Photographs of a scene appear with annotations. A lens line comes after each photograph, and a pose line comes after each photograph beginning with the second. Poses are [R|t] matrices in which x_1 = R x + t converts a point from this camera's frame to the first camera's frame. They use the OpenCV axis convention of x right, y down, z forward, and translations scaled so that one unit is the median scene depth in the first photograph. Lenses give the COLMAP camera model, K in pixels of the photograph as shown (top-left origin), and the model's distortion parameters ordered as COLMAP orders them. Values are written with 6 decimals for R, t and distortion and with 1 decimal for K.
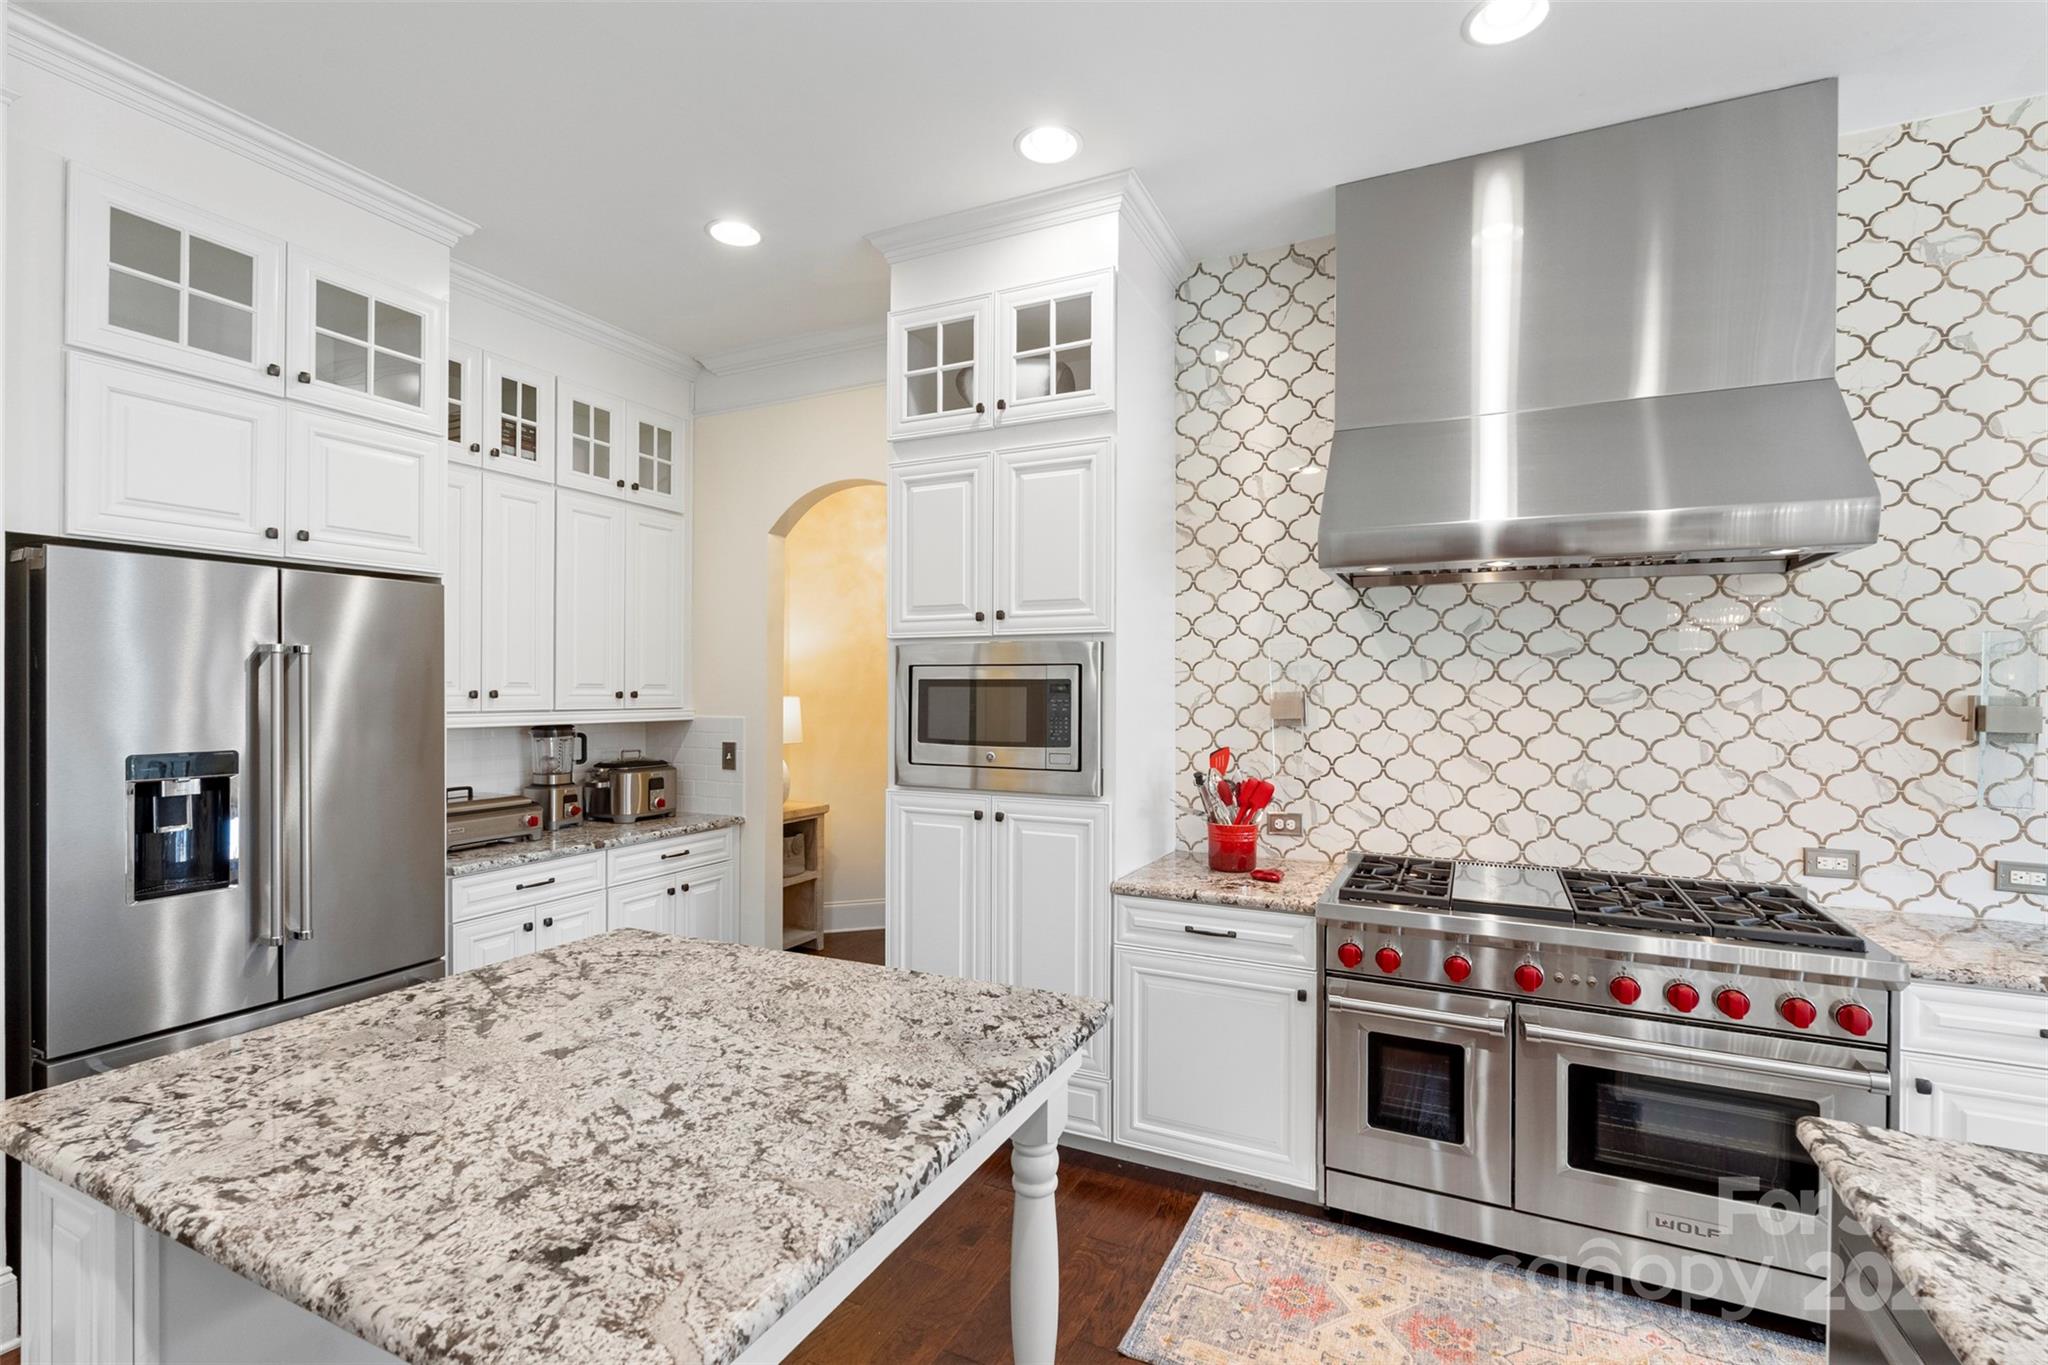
lens RADIAL K [[913.5, 0, 1034.0], [0, 913.5, 688.1], [0, 0, 1]] dist [-0.003548, 0.000382]
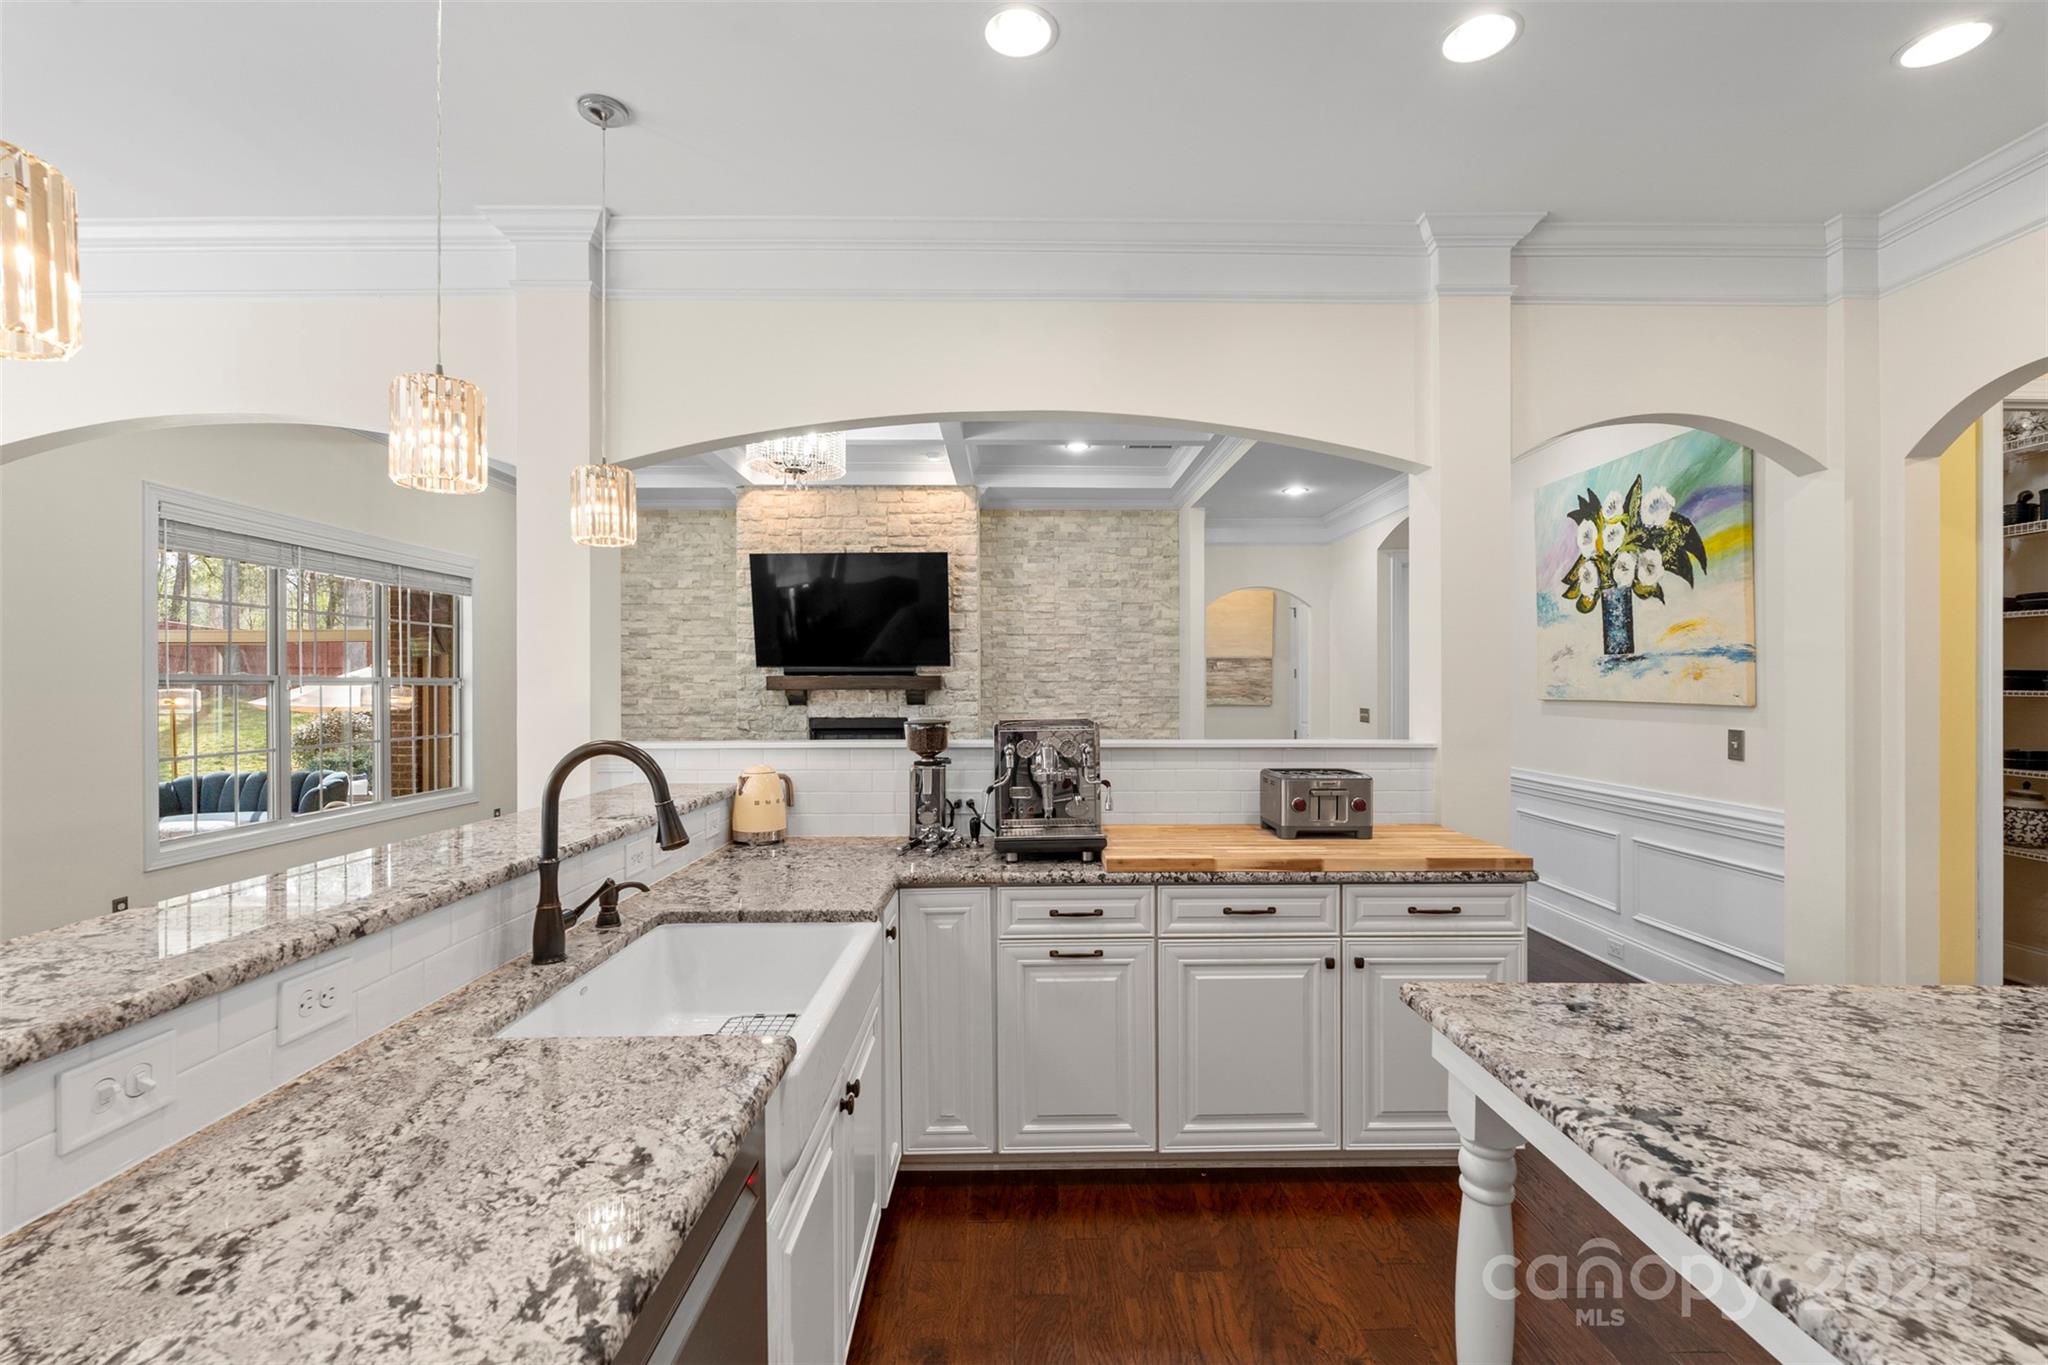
lens RADIAL K [[913.5, 0, 1025.7], [0, 913.5, 674.9], [0, 0, 1]] dist [-0.003548, 0.000382]
pose [[-0.895750, -0.008954, -0.444468, 0.371706], [-0.003971, 0.999918, -0.012140, 0.023422], [0.444540, -0.009109, -0.895713, 0.707513]]
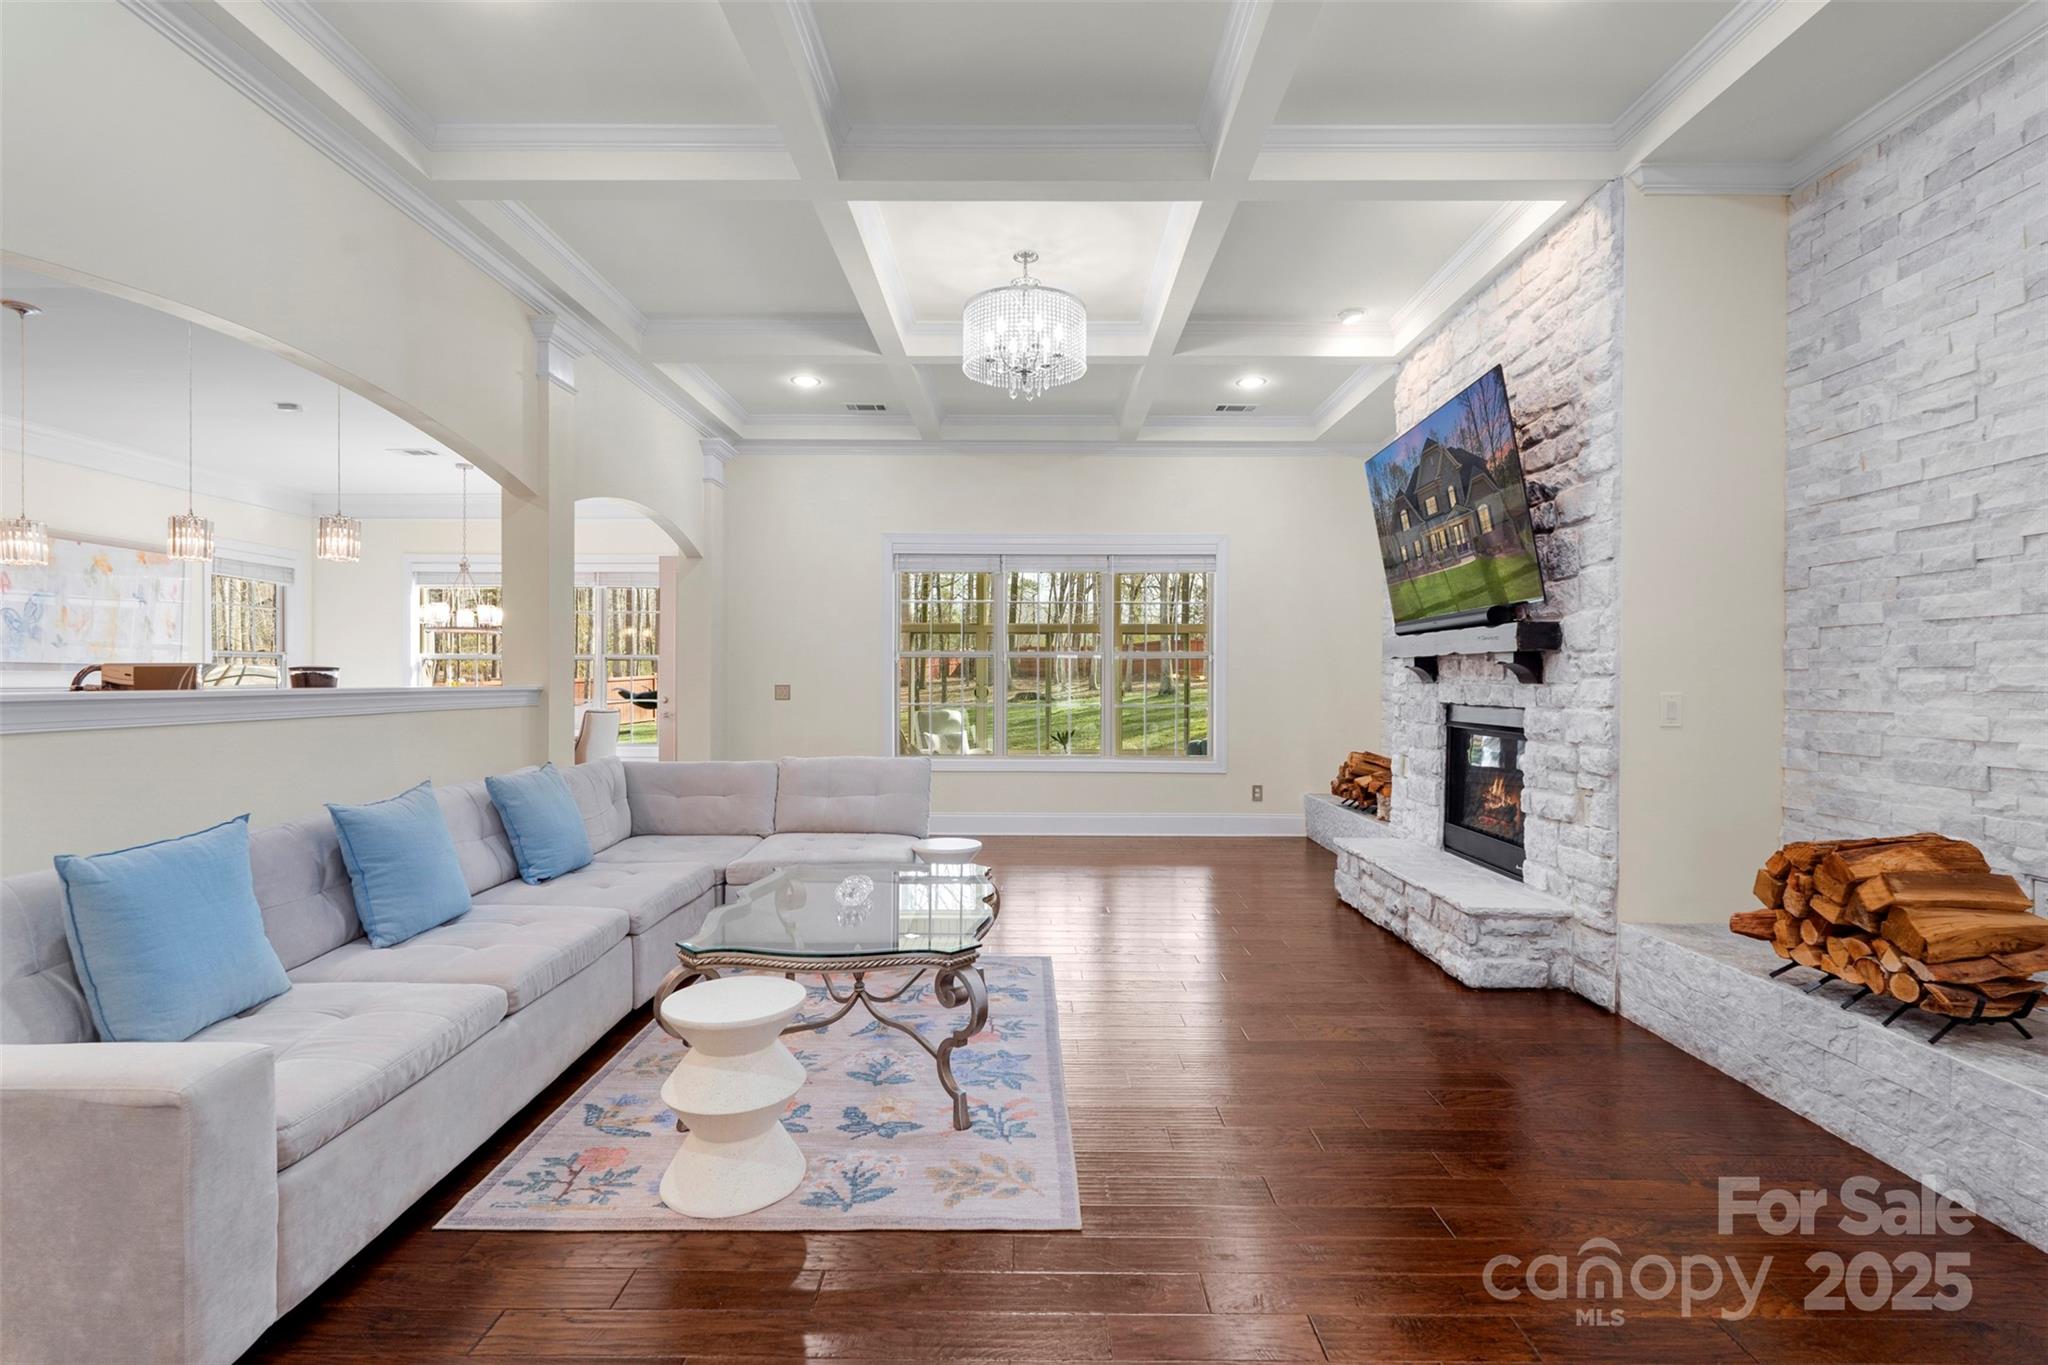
lens RADIAL K [[913.5, 0, 1022.1], [0, 913.5, 682.4], [0, 0, 1]] dist [-0.003548, 0.000382]
pose [[-0.425502, -0.011473, 0.904885, -1.670117], [-0.003045, 0.999932, 0.011247, 0.071694], [-0.904952, 0.002030, -0.425508, -0.764633]]
